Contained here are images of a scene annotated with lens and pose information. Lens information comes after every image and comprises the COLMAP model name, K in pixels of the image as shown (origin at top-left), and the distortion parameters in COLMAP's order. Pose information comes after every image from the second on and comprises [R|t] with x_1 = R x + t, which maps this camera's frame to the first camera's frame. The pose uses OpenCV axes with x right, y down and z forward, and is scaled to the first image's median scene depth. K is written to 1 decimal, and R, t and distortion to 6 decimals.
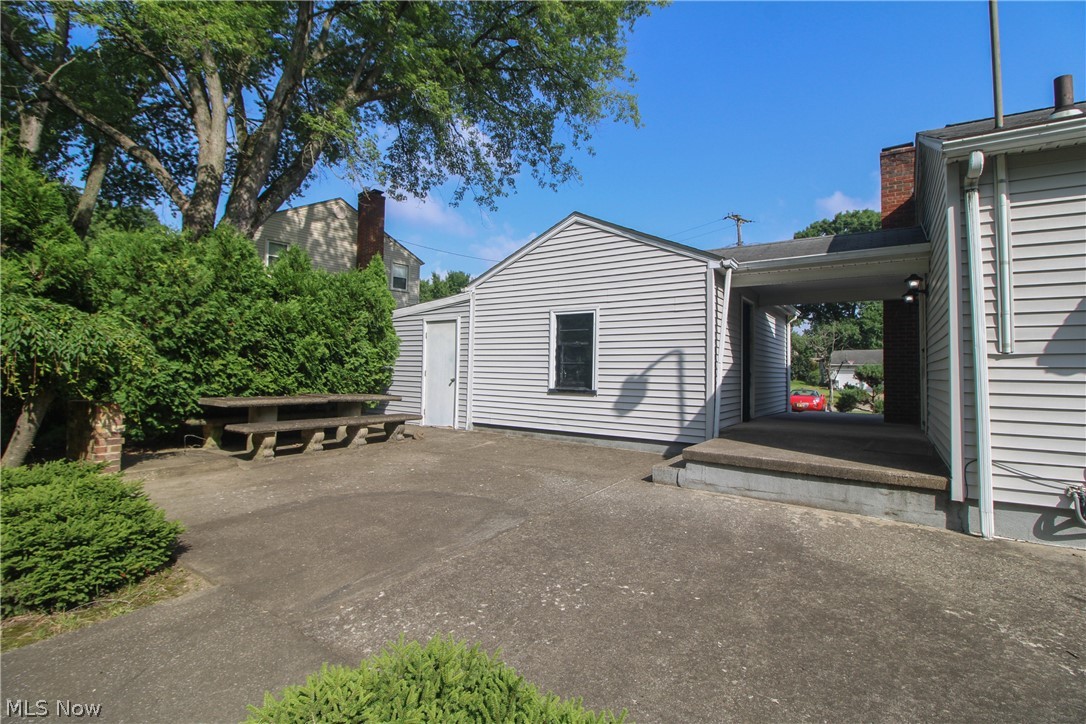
lens RADIAL K [[503.9, 0, 543.6], [0, 503.9, 361.4], [0, 0, 1]] dist [-0.020449, -0.001629]
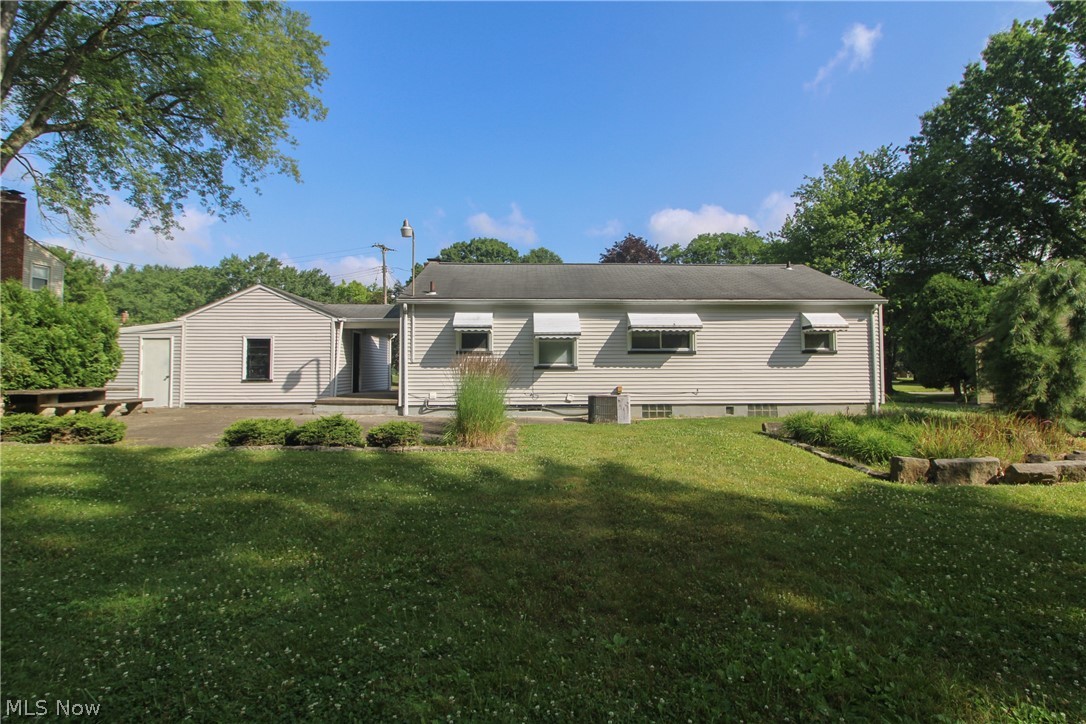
lens RADIAL K [[503.9, 0, 548.8], [0, 503.9, 347.3], [0, 0, 1]] dist [-0.020449, -0.001629]
pose [[0.796533, 0.005811, 0.604567, -0.195240], [0.004443, 0.999871, -0.015463, -0.028376], [-0.604579, 0.015003, 0.796404, -1.073988]]
